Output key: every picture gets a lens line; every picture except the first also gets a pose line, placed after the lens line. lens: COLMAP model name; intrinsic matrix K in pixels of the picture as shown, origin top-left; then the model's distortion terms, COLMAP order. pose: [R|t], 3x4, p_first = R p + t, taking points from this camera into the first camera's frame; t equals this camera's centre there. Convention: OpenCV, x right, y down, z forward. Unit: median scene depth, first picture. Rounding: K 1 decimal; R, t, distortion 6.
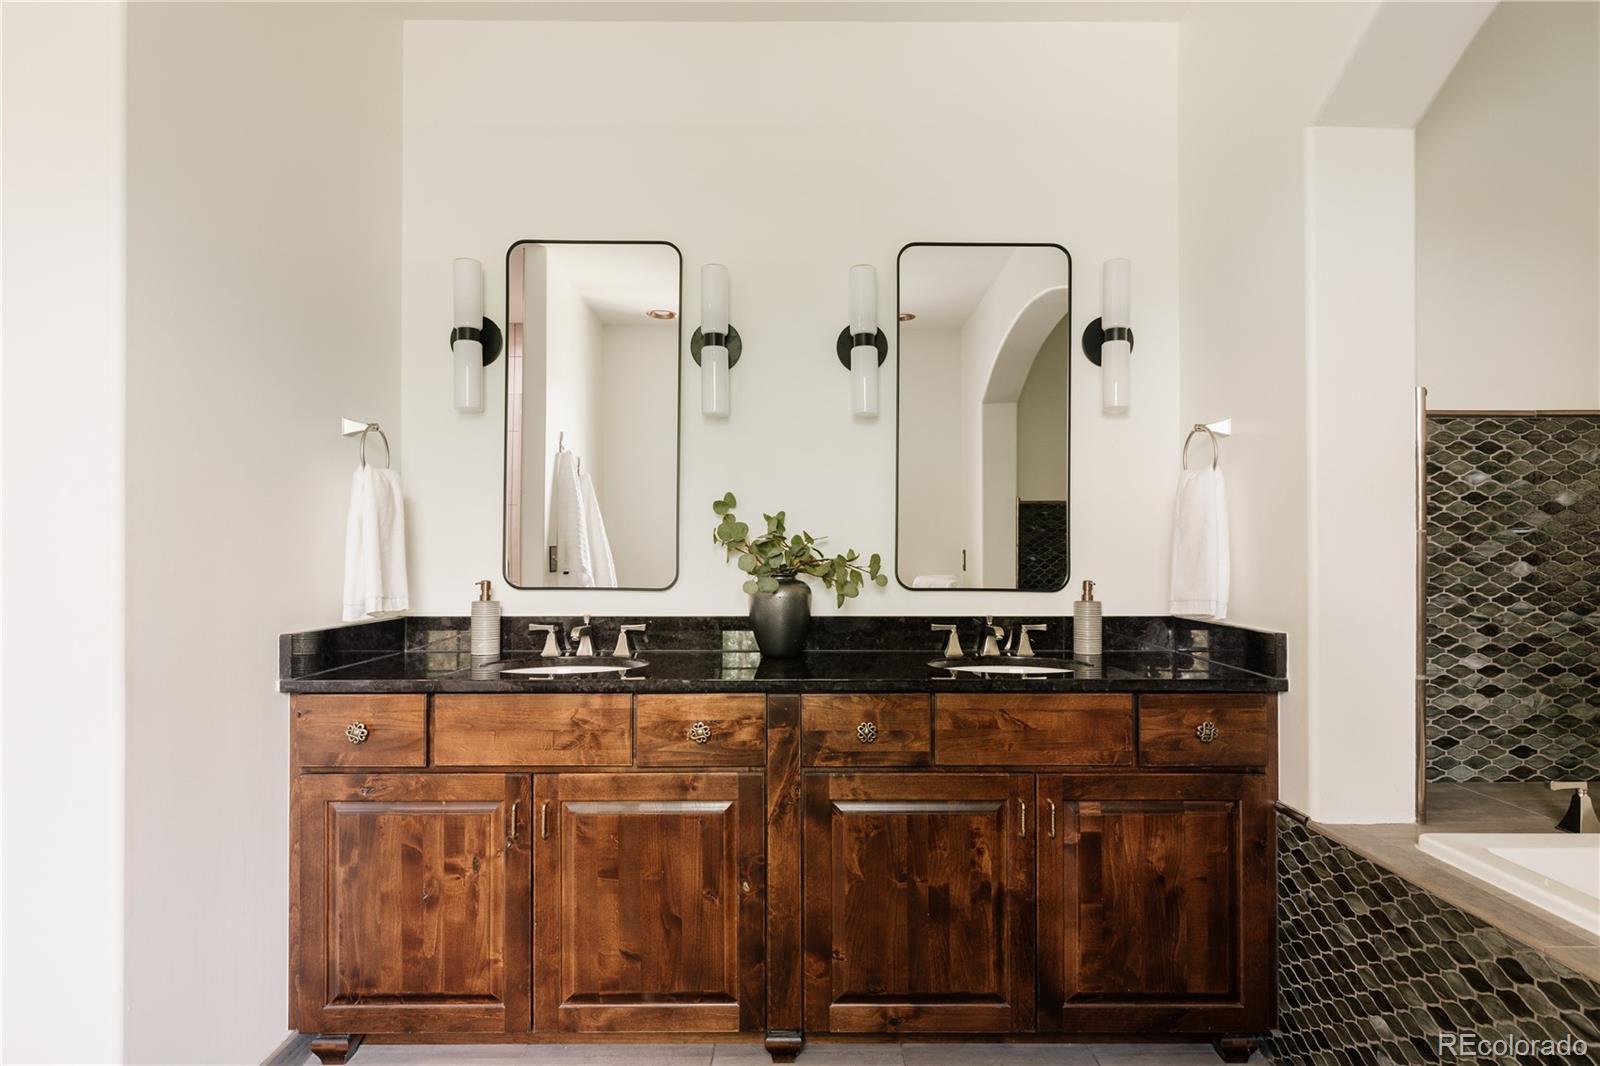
lens RADIAL K [[875.2, 0, 799.1], [0, 875.2, 541.9], [0, 0, 1]] dist [0.000768, -0.000217]
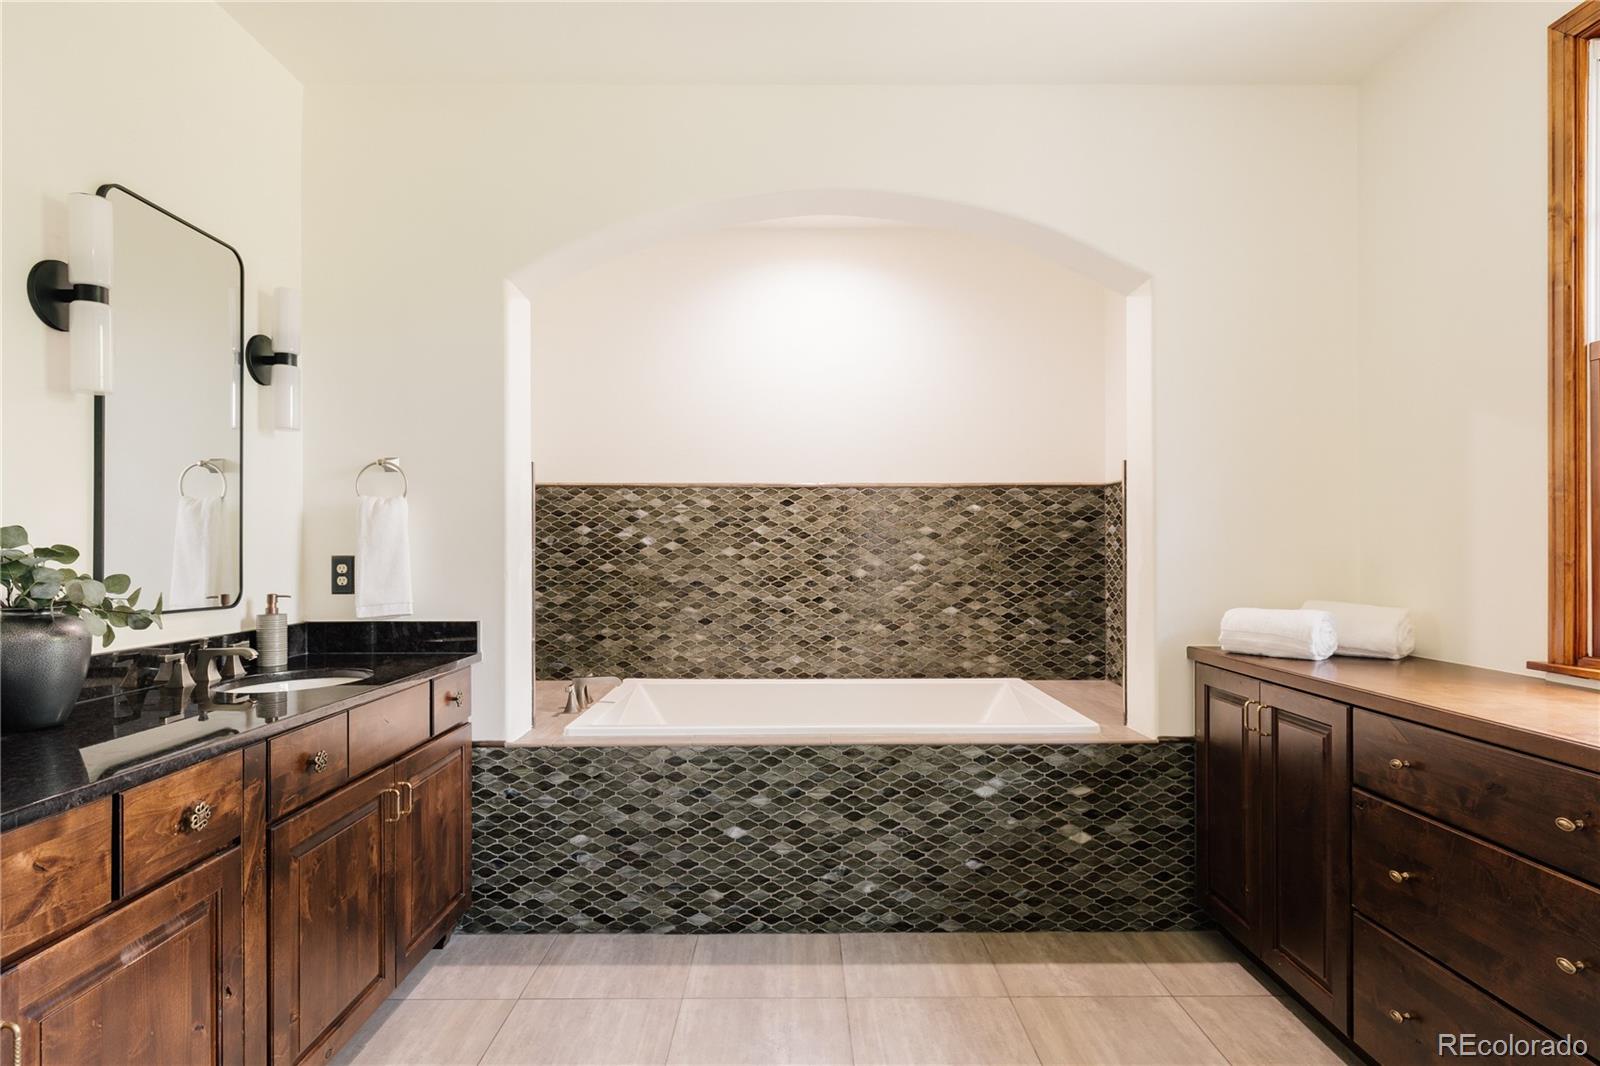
lens RADIAL K [[875.2, 0, 799.5], [0, 875.2, 539.1], [0, 0, 1]] dist [0.000768, -0.000217]
pose [[-0.001073, 0.006371, 0.999979, -0.959657], [-0.007490, 0.999952, -0.006378, -0.024272], [-0.999971, -0.007497, -0.001025, 0.529000]]
